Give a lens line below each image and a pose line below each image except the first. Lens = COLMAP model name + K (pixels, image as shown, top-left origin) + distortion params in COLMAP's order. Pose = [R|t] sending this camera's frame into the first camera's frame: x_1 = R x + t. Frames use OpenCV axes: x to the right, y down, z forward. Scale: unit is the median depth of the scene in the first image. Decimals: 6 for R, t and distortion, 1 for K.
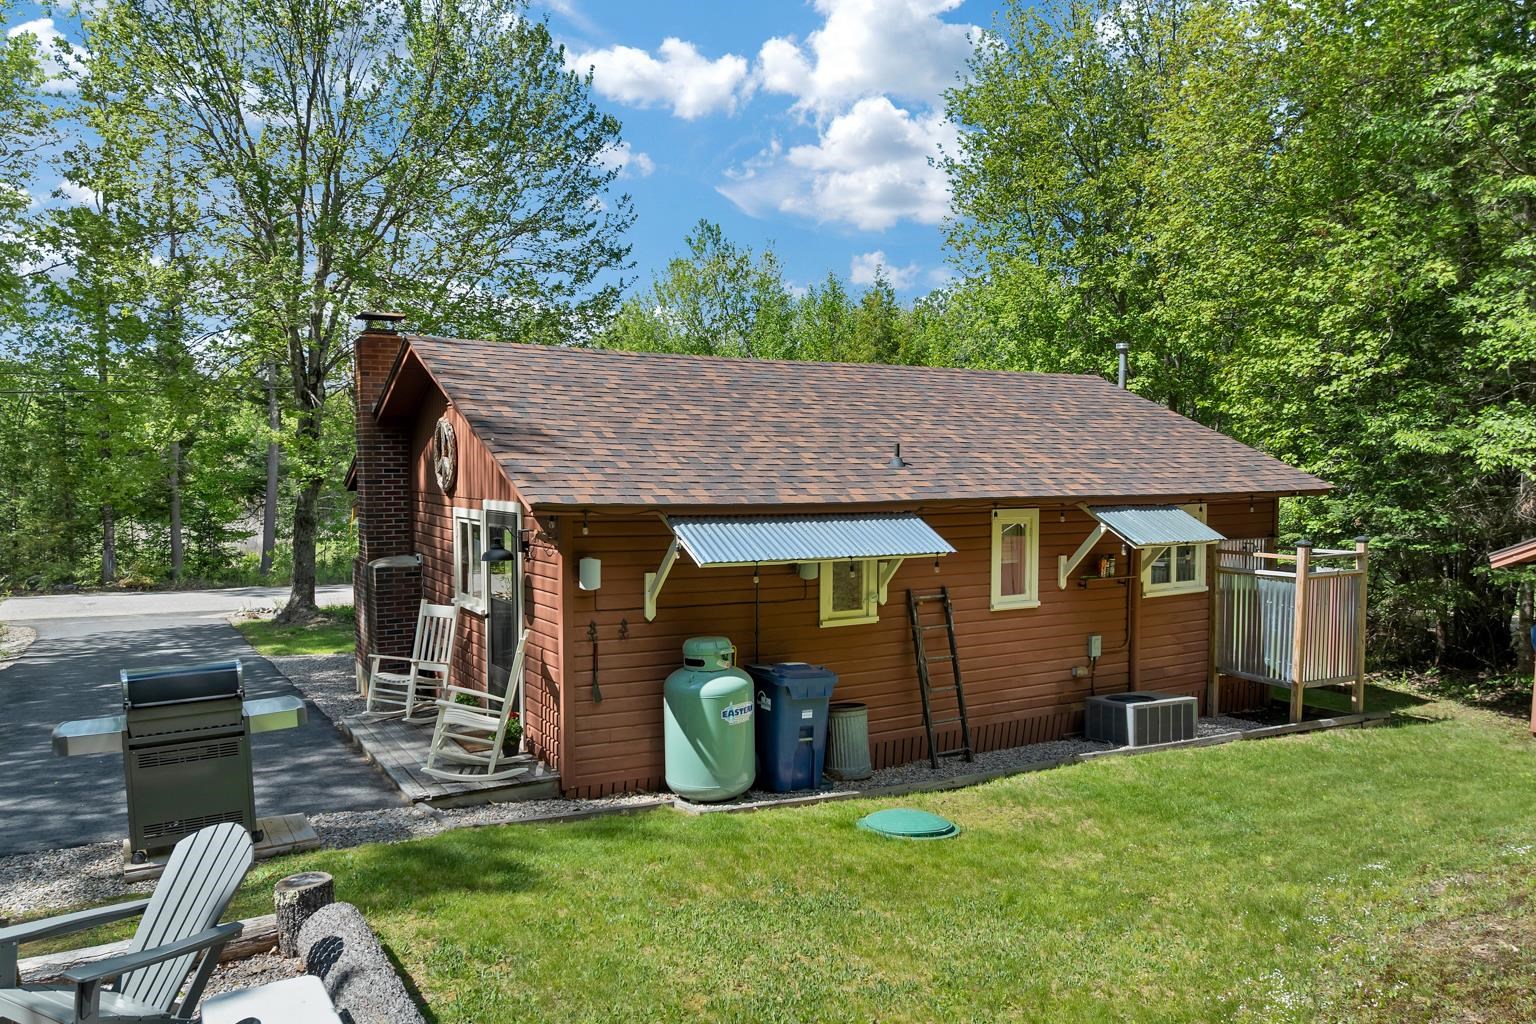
lens RADIAL K [[1120.6, 0, 779.7], [0, 1120.6, 520.5], [0, 0, 1]] dist [-0.047214, 0.007967]
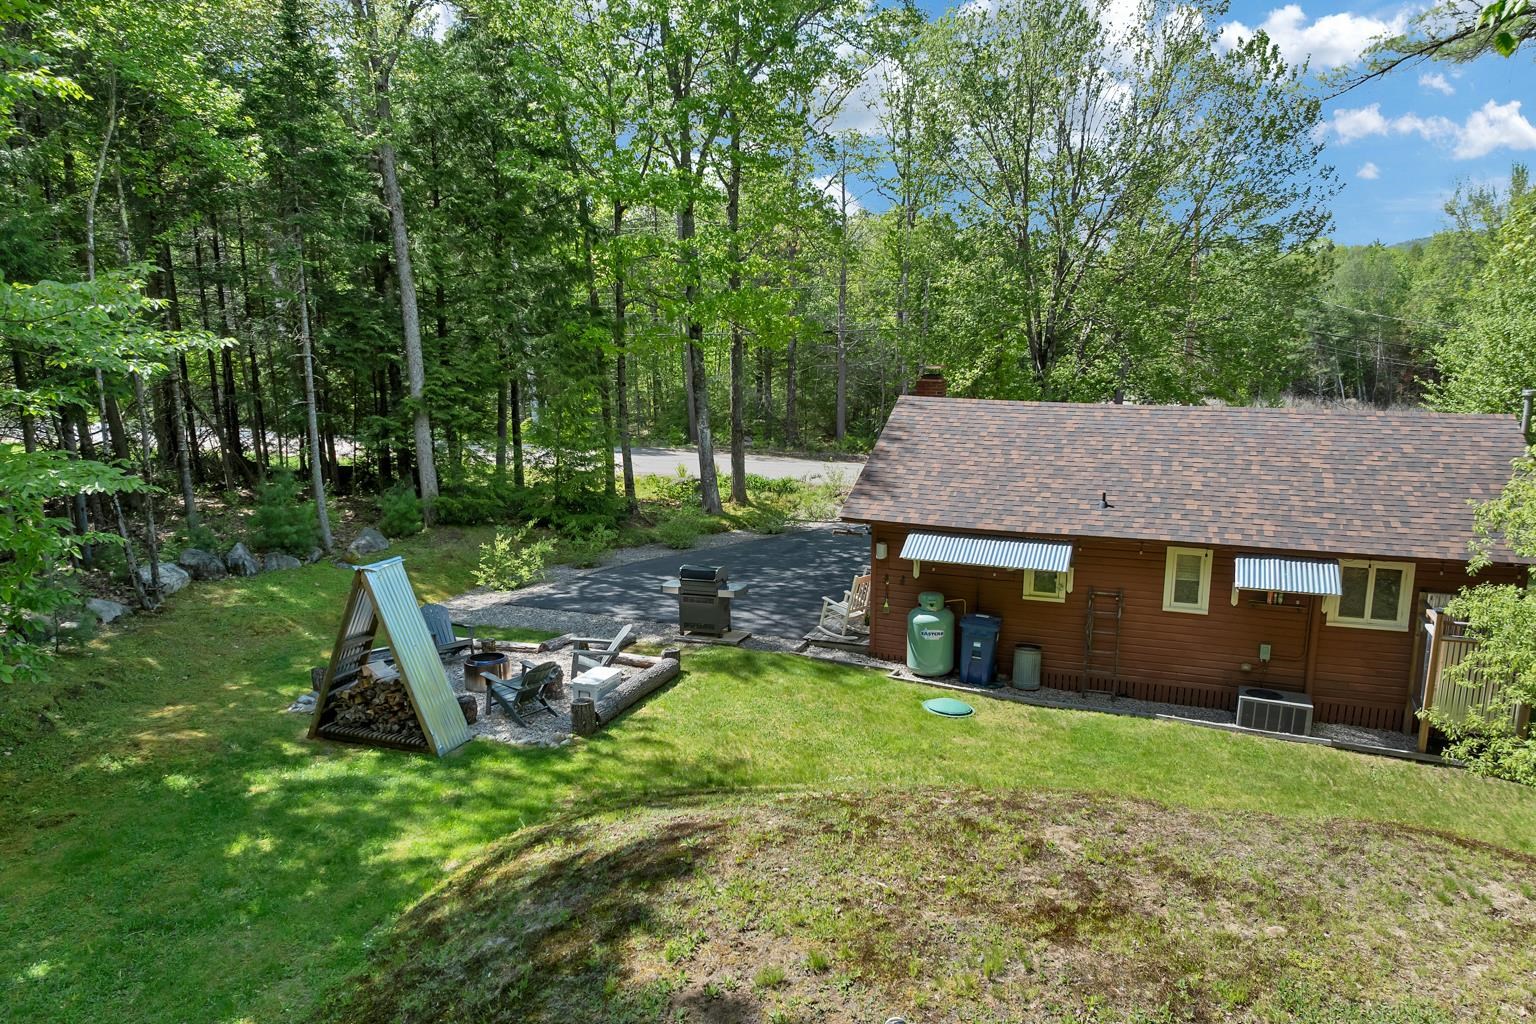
lens RADIAL K [[1120.6, 0, 757.7], [0, 1120.6, 515.3], [0, 0, 1]] dist [-0.047214, 0.007967]
pose [[0.616287, 0.146382, -0.773797, 0.978718], [-0.037661, 0.986927, 0.156706, -0.253797], [0.786621, -0.067434, 0.613743, -0.319654]]
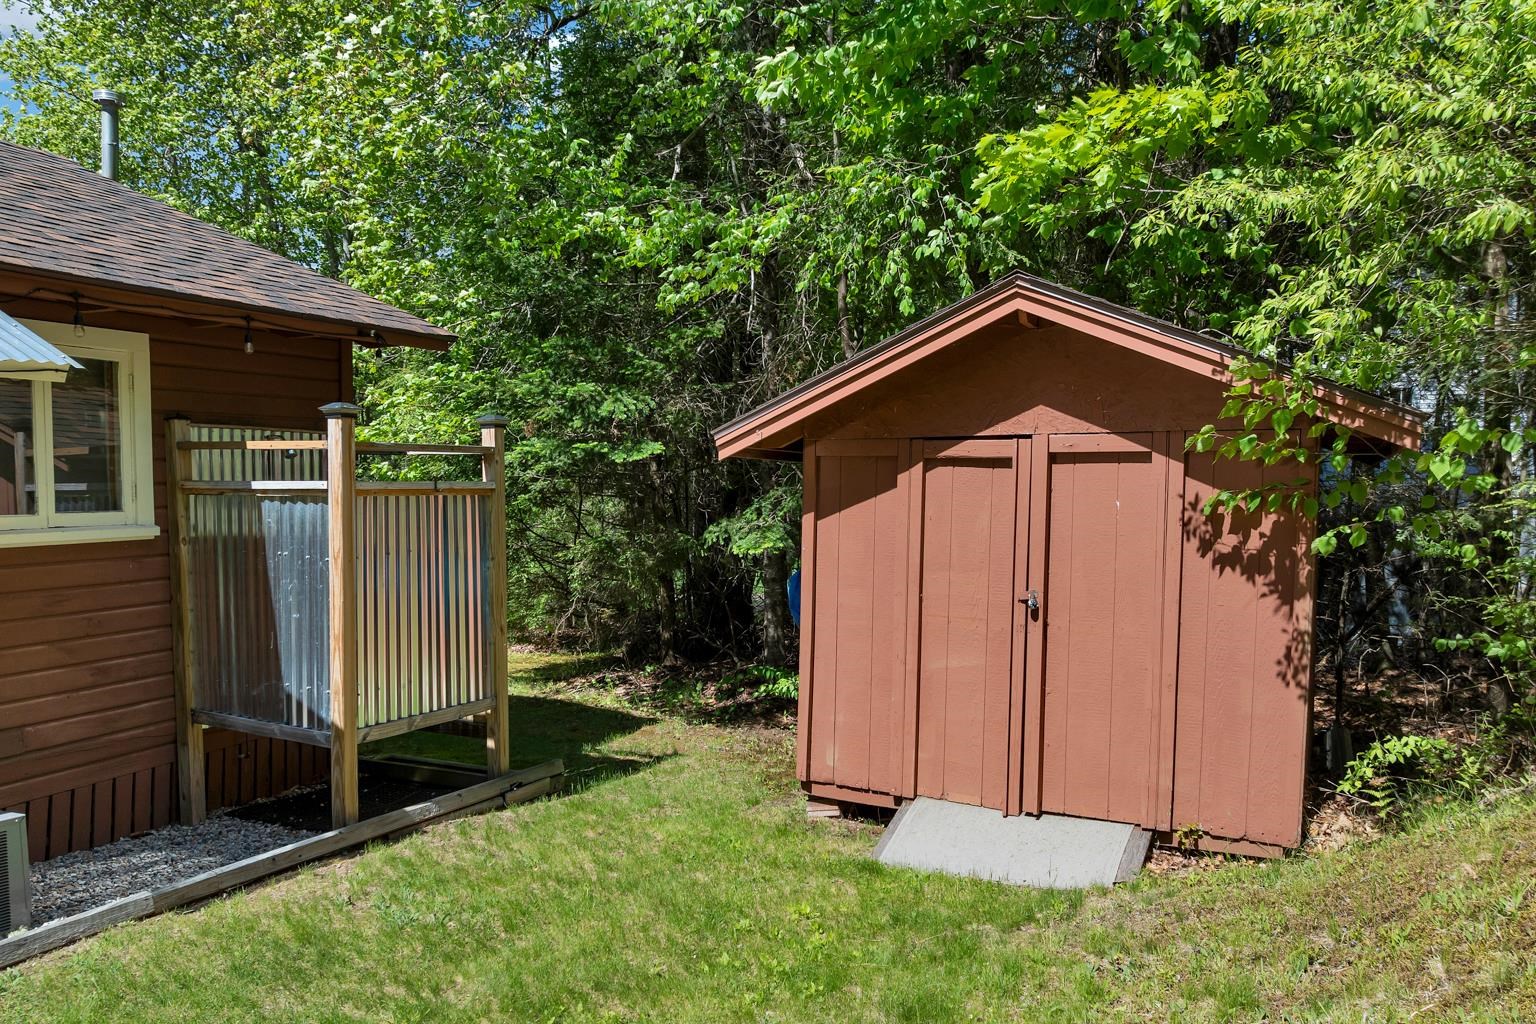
lens RADIAL K [[1120.6, 0, 771.3], [0, 1120.6, 522.2], [0, 0, 1]] dist [-0.047214, 0.007967]
pose [[0.822378, -0.022160, 0.568509, 0.384496], [0.027557, 0.999620, -0.000898, 0.073549], [-0.568273, 0.016405, 0.822676, 0.583170]]
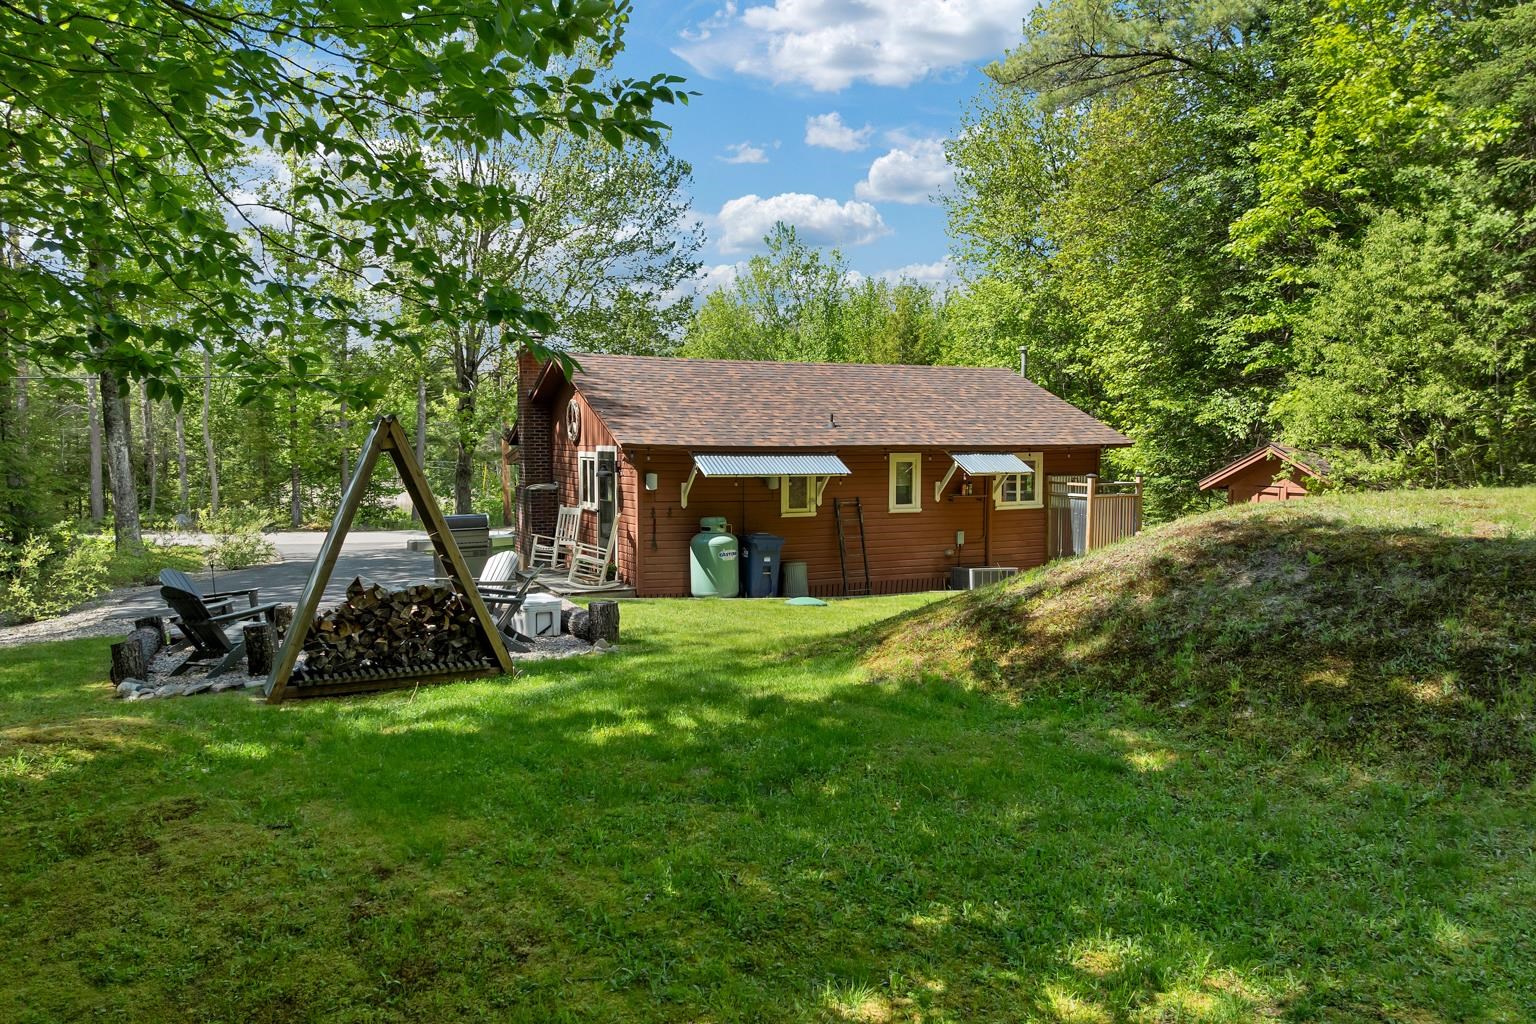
lens RADIAL K [[1120.6, 0, 776.0], [0, 1120.6, 522.2], [0, 0, 1]] dist [-0.047214, 0.007967]
pose [[0.995836, 0.008043, -0.090806, 0.171797], [-0.005866, 0.999689, 0.024218, 0.054730], [0.090973, -0.023584, 0.995574, -0.705676]]
